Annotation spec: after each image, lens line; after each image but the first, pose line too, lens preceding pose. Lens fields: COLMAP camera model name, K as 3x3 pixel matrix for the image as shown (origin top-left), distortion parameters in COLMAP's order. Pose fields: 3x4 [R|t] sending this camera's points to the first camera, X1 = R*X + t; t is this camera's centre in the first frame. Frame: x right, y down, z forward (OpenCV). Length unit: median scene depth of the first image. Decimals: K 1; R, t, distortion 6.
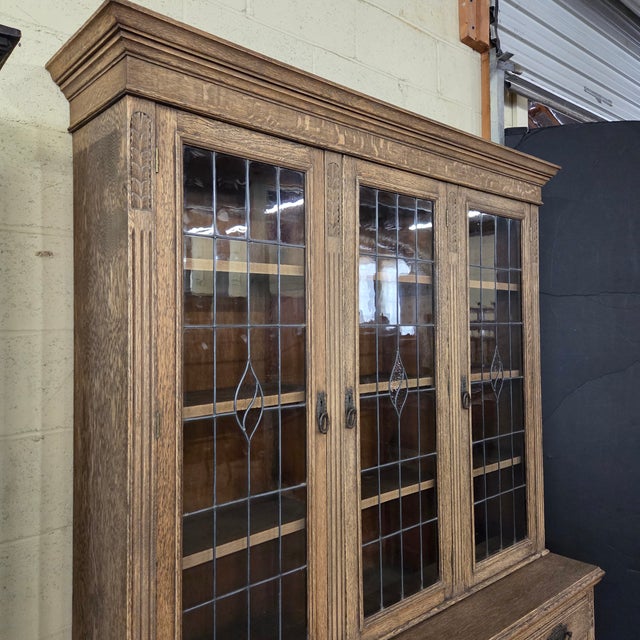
lens RADIAL K [[569.5, 0, 314.4], [0, 569.5, 318.1], [0, 0, 1]] dist [0.082283, -0.069247]
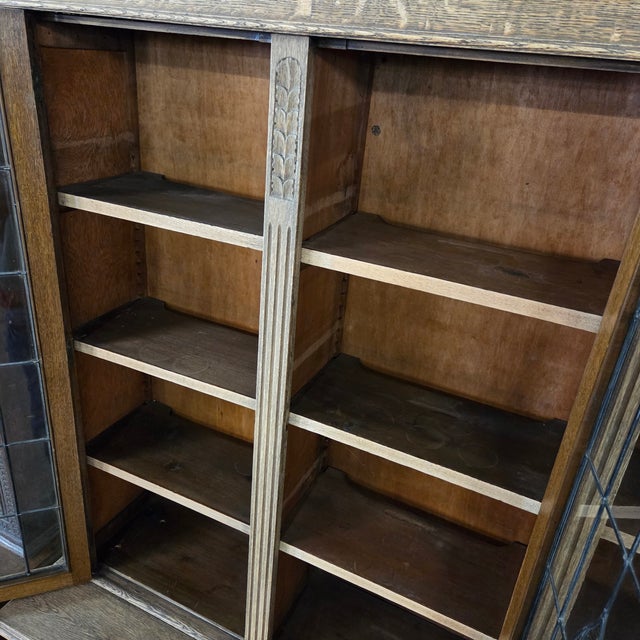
lens RADIAL K [[569.5, 0, 317.3], [0, 569.5, 319.7], [0, 0, 1]] dist [0.082283, -0.069247]
pose [[0.382398, 0.432242, -0.816663, 0.590934], [-0.072601, 0.895159, 0.439794, -0.297491], [0.921141, -0.108886, 0.373689, 0.819451]]
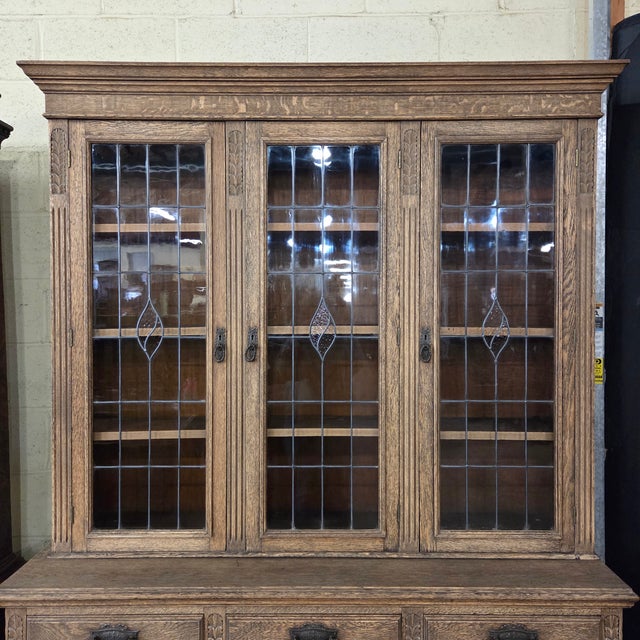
lens RADIAL K [[569.5, 0, 327.5], [0, 569.5, 315.5], [0, 0, 1]] dist [0.082283, -0.069247]
pose [[0.747083, 0.019796, -0.664436, 0.968588], [0.003869, 0.999410, 0.034126, 0.062865], [0.664719, -0.028066, 0.746566, 0.256056]]
